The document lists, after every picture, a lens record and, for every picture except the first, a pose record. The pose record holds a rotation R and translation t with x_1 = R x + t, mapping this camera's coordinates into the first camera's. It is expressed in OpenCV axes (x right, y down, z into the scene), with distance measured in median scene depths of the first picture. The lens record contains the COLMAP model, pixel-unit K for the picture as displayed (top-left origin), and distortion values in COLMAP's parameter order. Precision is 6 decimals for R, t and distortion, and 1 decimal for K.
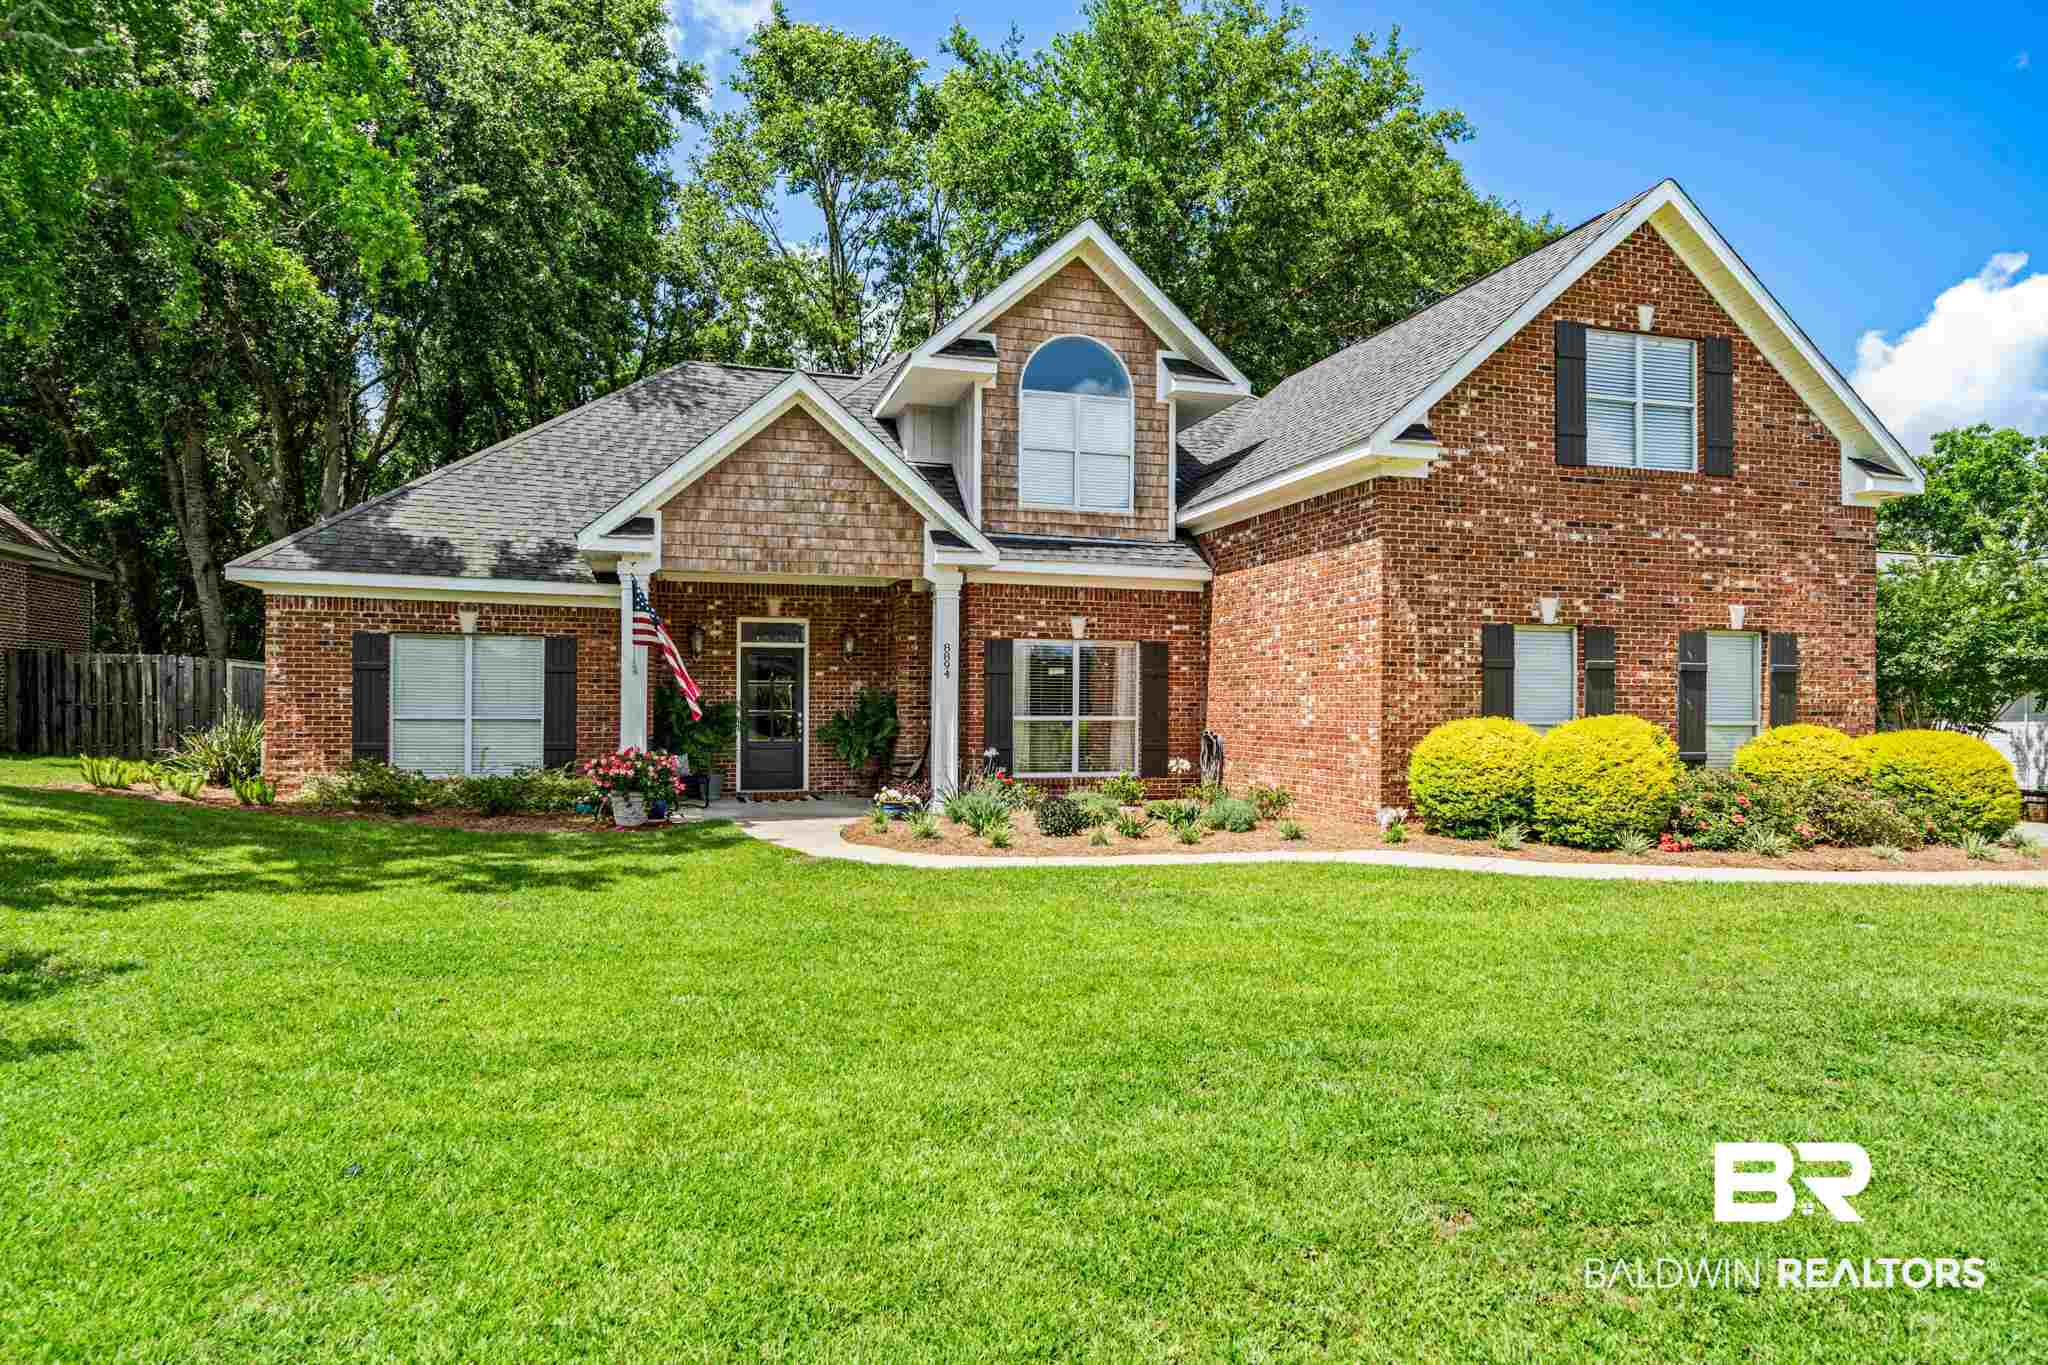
lens RADIAL K [[1210.8, 0, 1018.3], [0, 1210.8, 667.8], [0, 0, 1]] dist [0.002168, 0.000947]
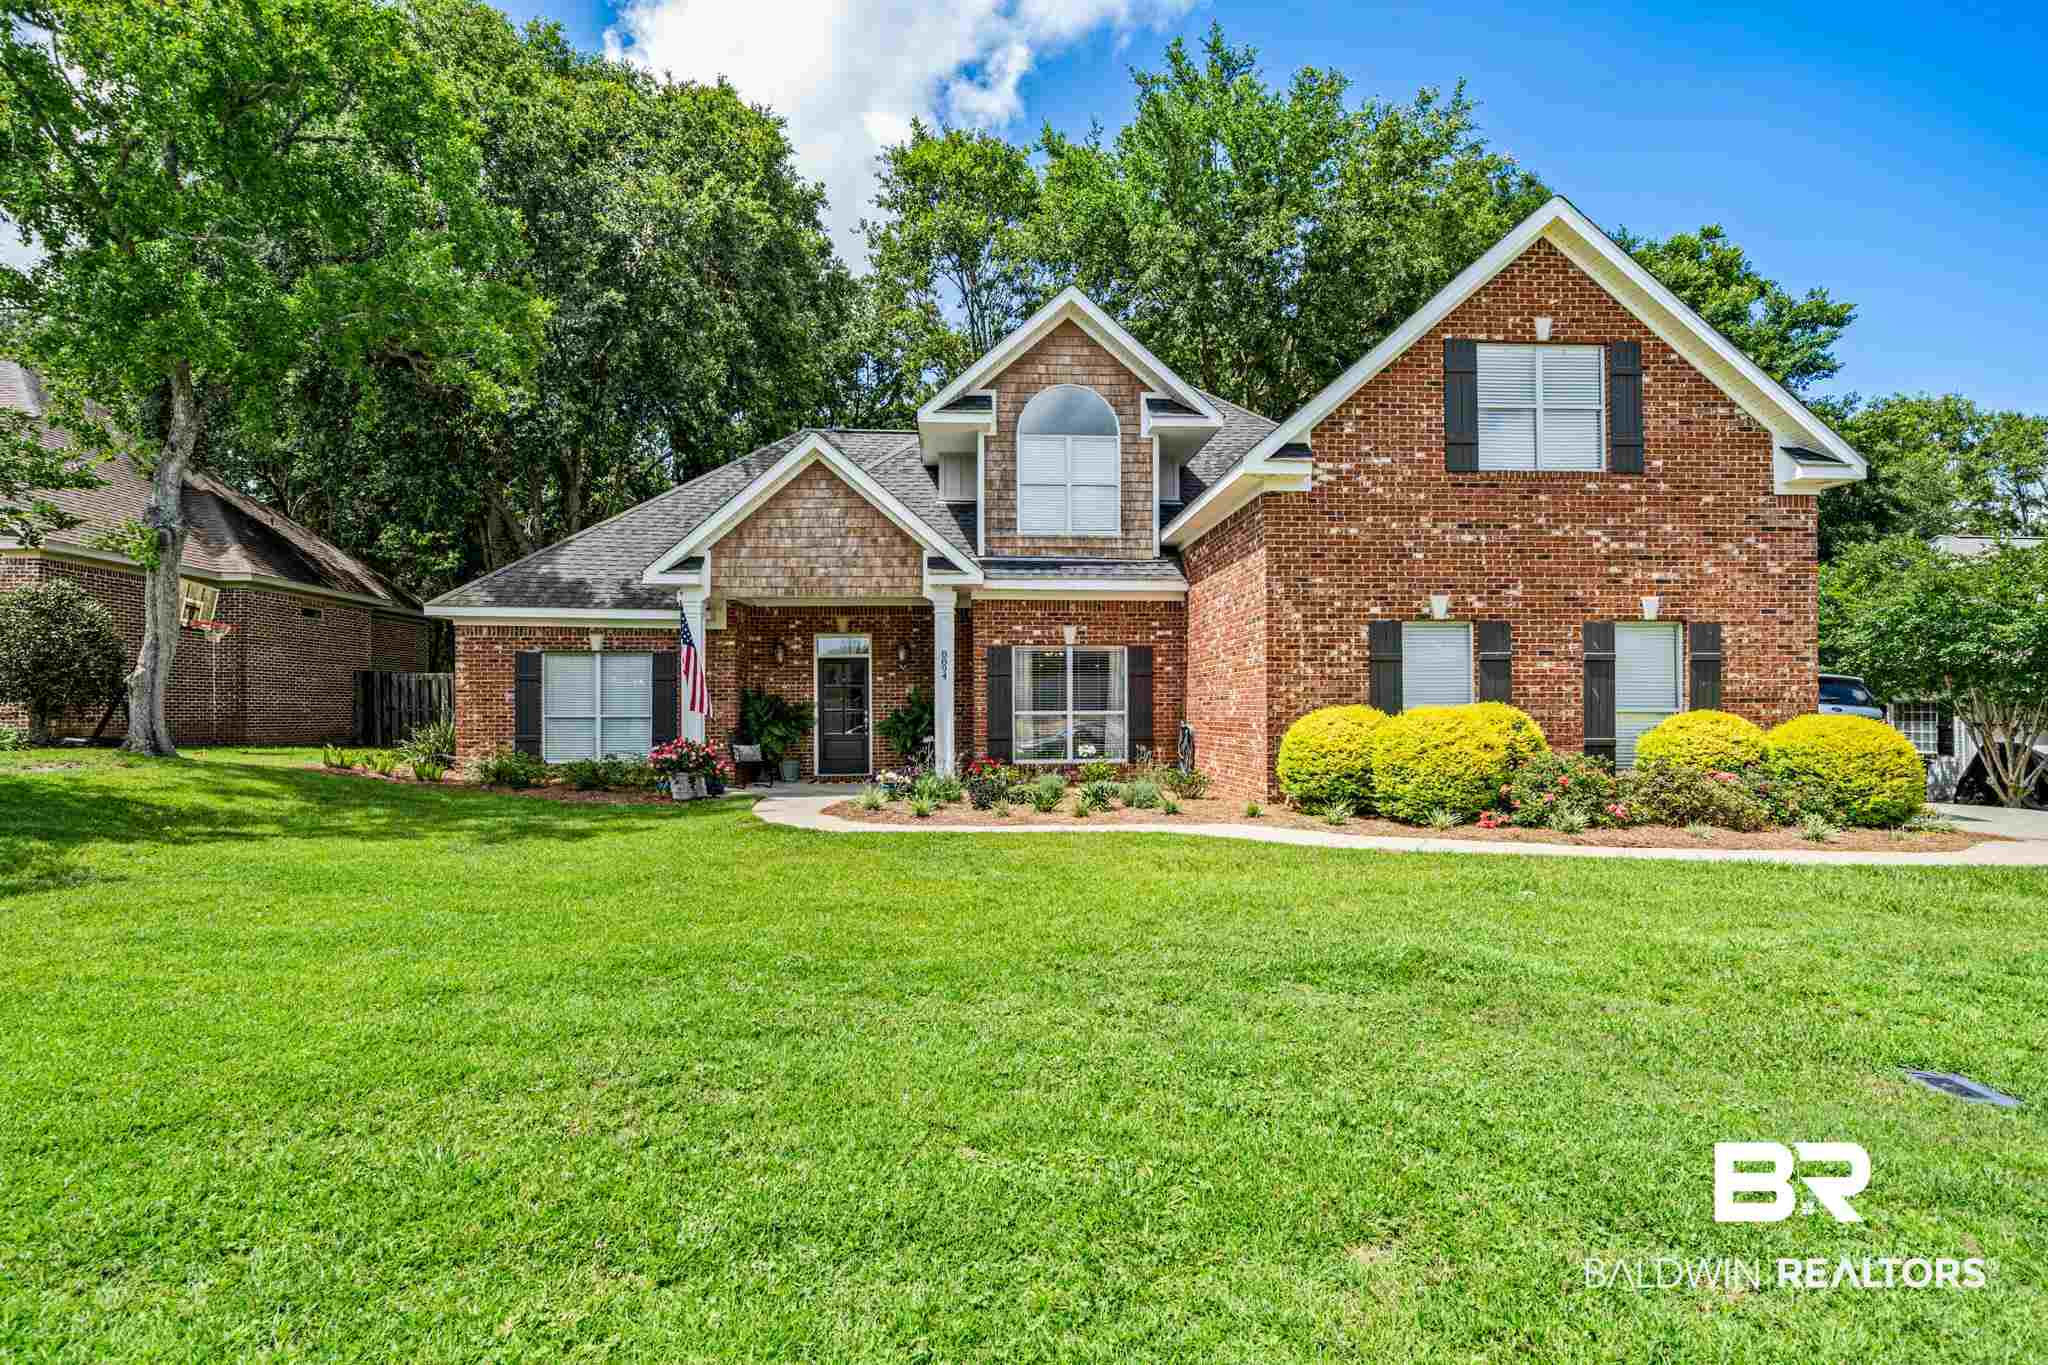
lens RADIAL K [[1047.9, 0, 1018.5], [0, 1047.9, 676.2], [0, 0, 1]] dist [0.002578, -0.001038]
pose [[0.975036, -0.016651, -0.221421, 0.244278], [0.016247, 0.999861, -0.003642, 0.010263], [0.221451, -0.000046, 0.975172, 0.003373]]
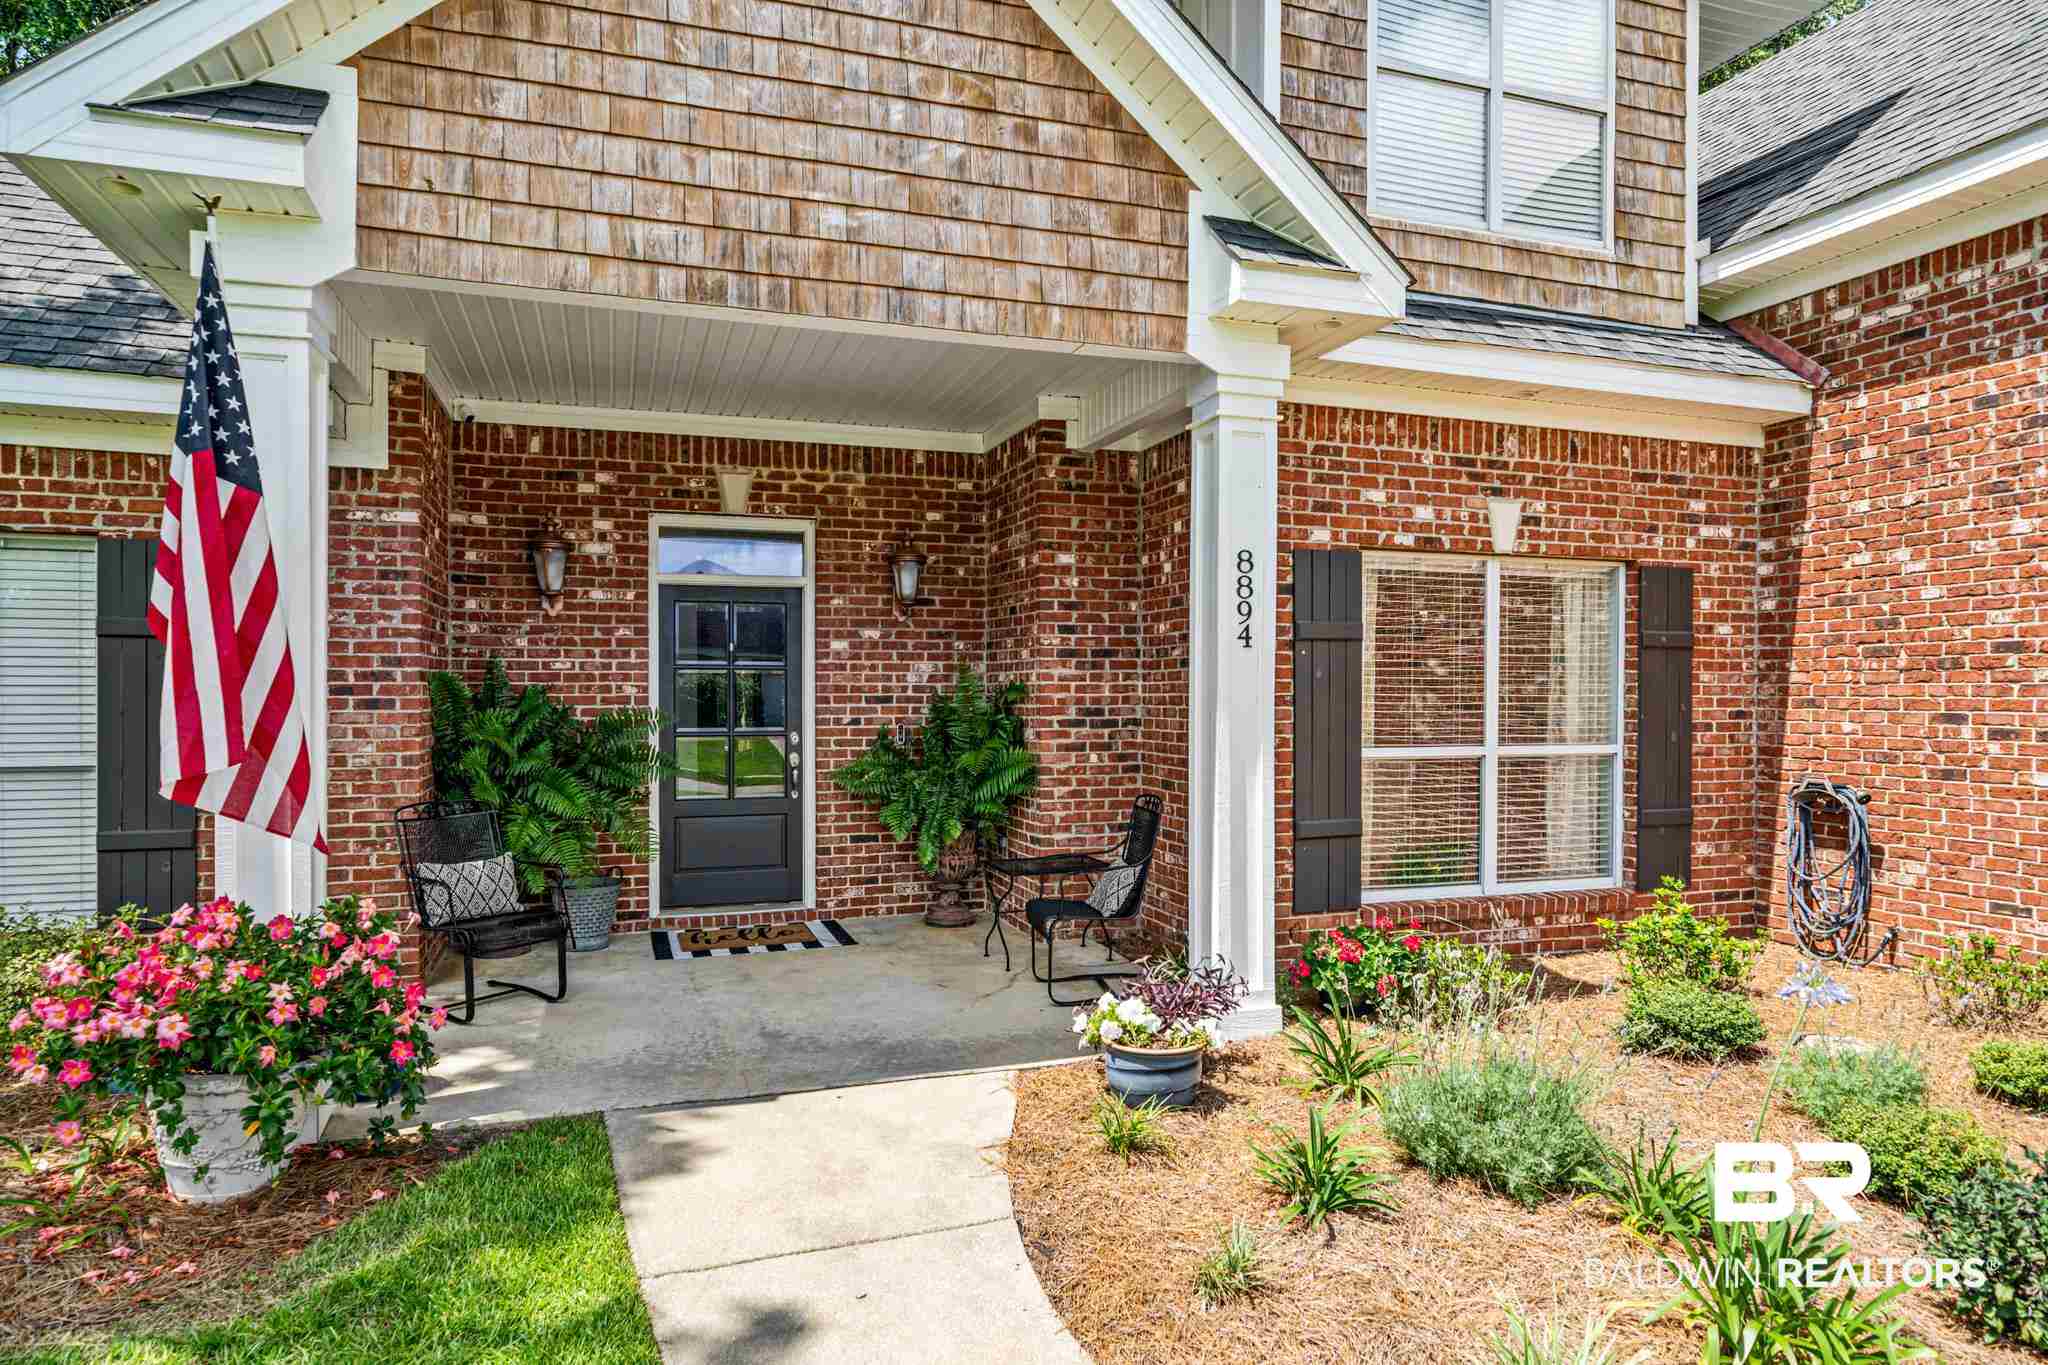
lens RADIAL K [[1210.8, 0, 1015.8], [0, 1210.8, 682.0], [0, 0, 1]] dist [0.002168, 0.000947]
pose [[0.999088, -0.002405, 0.042629, -0.141035], [0.001435, 0.999739, 0.022782, 0.009964], [-0.042673, -0.022700, 0.998831, 0.659601]]
